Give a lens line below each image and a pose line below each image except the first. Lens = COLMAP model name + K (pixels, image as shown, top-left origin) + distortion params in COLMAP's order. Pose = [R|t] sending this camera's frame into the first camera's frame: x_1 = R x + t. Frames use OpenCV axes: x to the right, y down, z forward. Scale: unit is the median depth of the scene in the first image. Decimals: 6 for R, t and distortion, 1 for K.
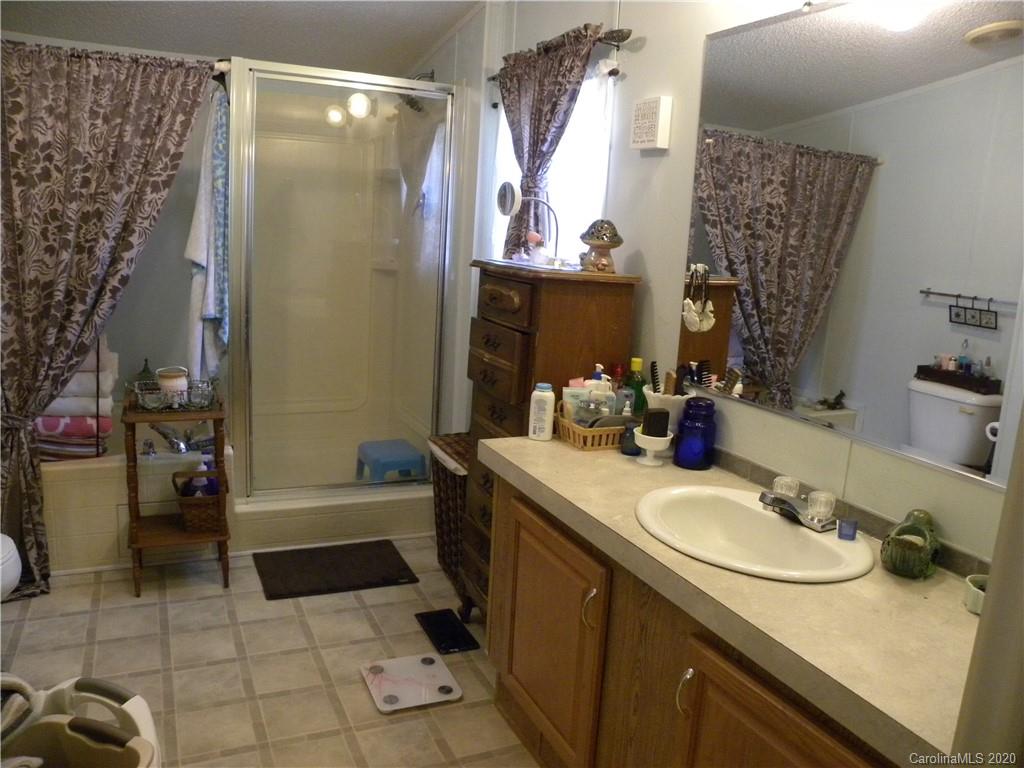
lens RADIAL K [[784.2, 0, 516.0], [0, 784.2, 380.4], [0, 0, 1]] dist [-0.149545, 0.087513]
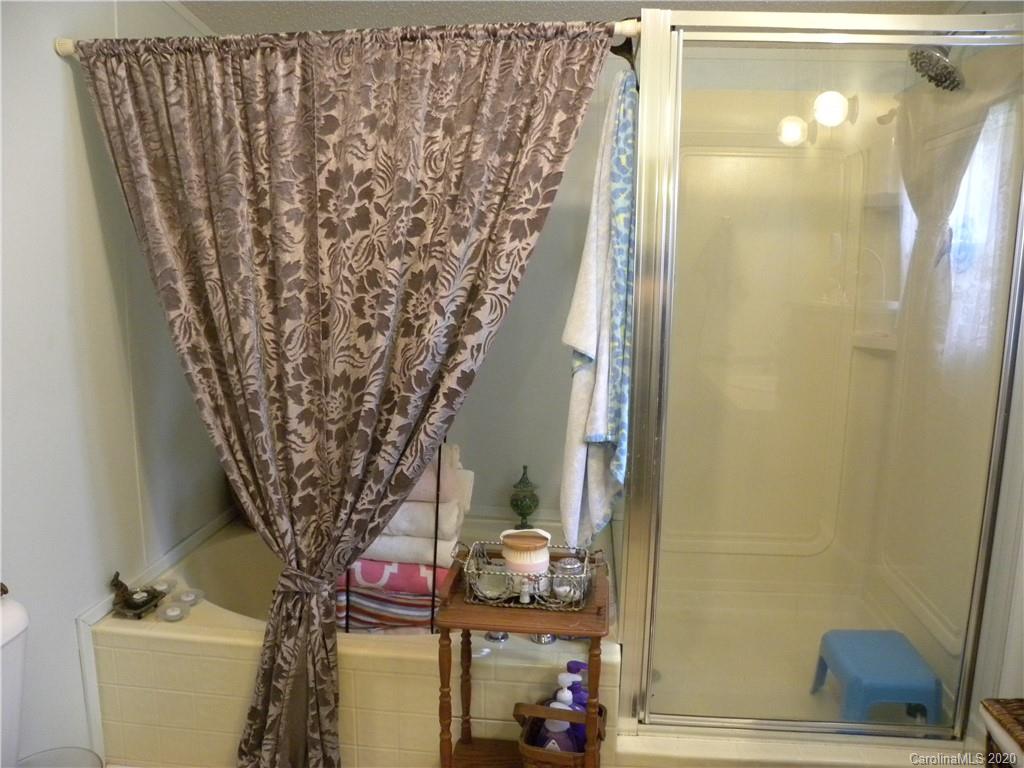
lens RADIAL K [[784.2, 0, 510.4], [0, 784.2, 385.3], [0, 0, 1]] dist [-0.149545, 0.087513]
pose [[0.855197, 0.037537, -0.516942, -0.149073], [-0.064136, 0.997373, -0.033679, -0.108113], [0.514319, 0.061957, 0.855358, 0.461976]]
